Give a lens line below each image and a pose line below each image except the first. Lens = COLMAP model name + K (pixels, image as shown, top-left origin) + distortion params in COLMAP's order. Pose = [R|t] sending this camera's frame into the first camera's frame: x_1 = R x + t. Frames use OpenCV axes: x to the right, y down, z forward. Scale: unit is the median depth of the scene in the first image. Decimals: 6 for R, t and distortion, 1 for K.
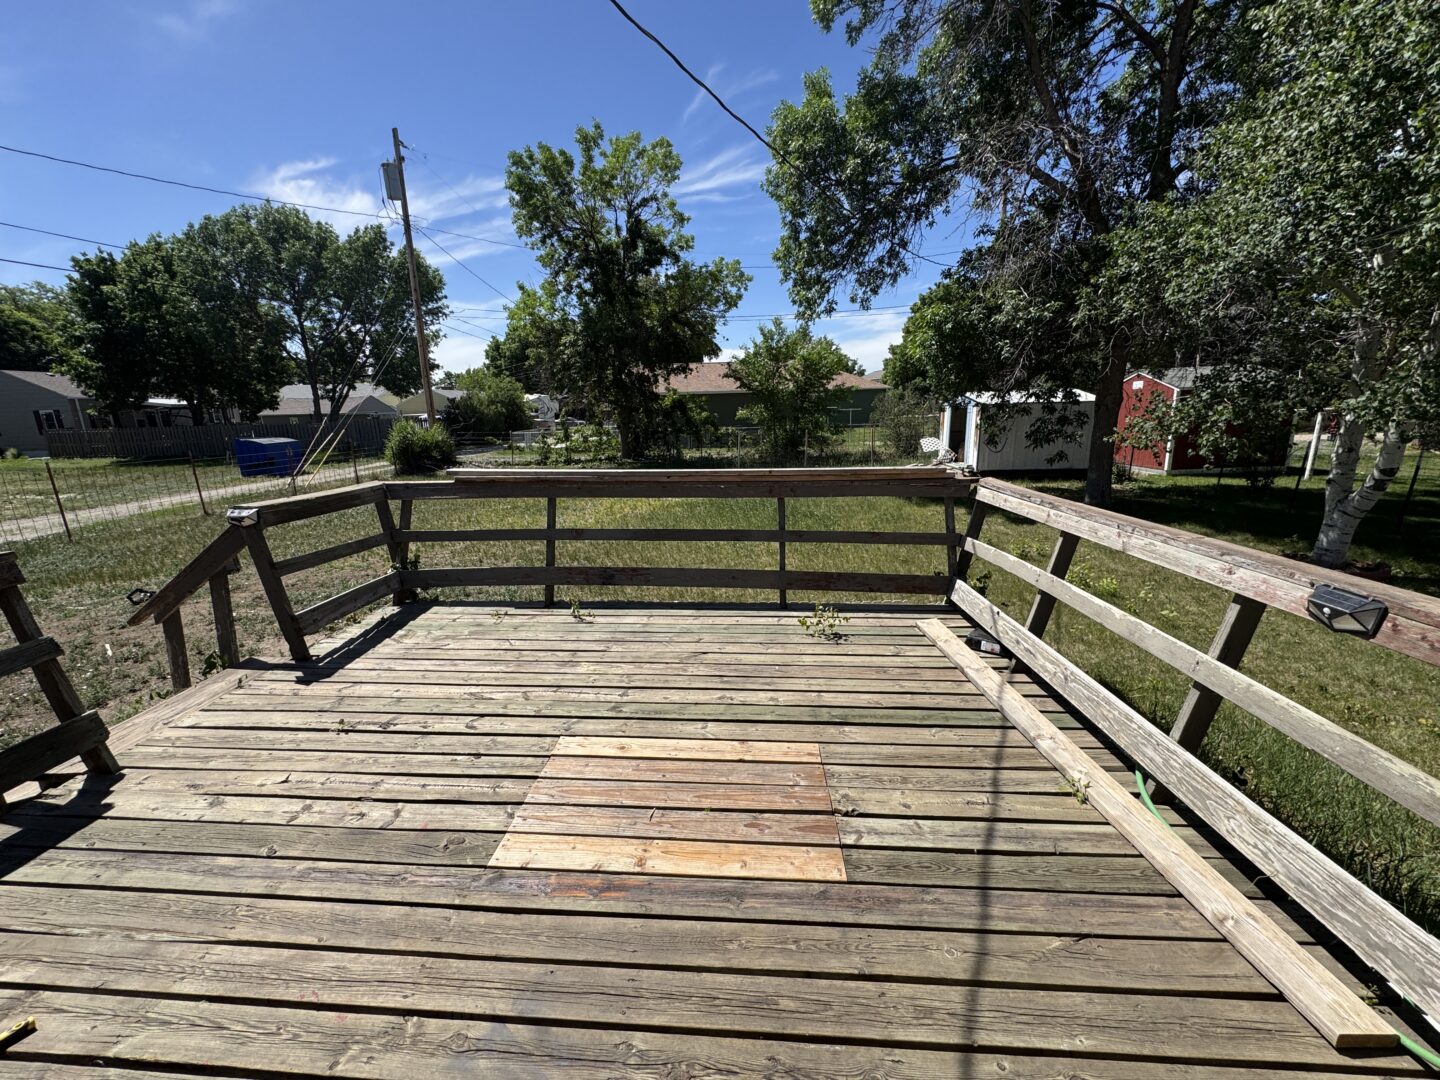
lens RADIAL K [[570.1, 0, 716.2], [0, 570.1, 544.0], [0, 0, 1]] dist [-0.001739, -0.000345]
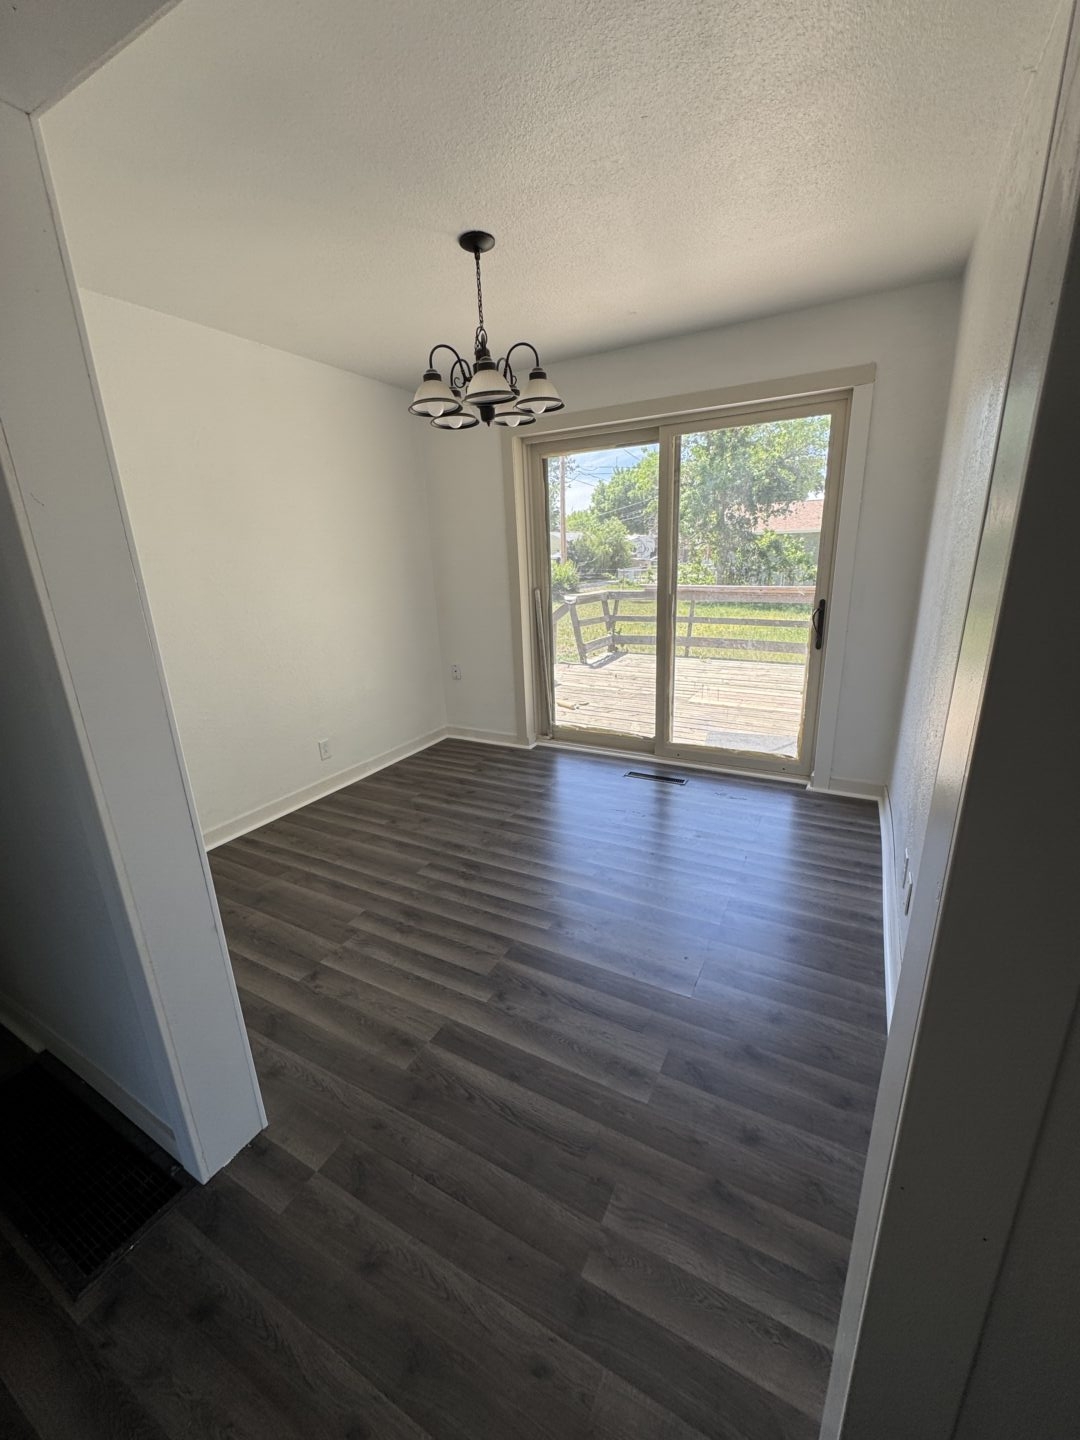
lens RADIAL K [[570.1, 0, 540.0], [0, 570.1, 720.0], [0, 0, 1]] dist [-0.001739, -0.000345]
pose [[0.904212, 0.115663, -0.411123, 0.016003], [-0.090228, 0.992637, 0.080818, 0.043672], [0.417444, -0.035981, 0.907990, -0.200836]]
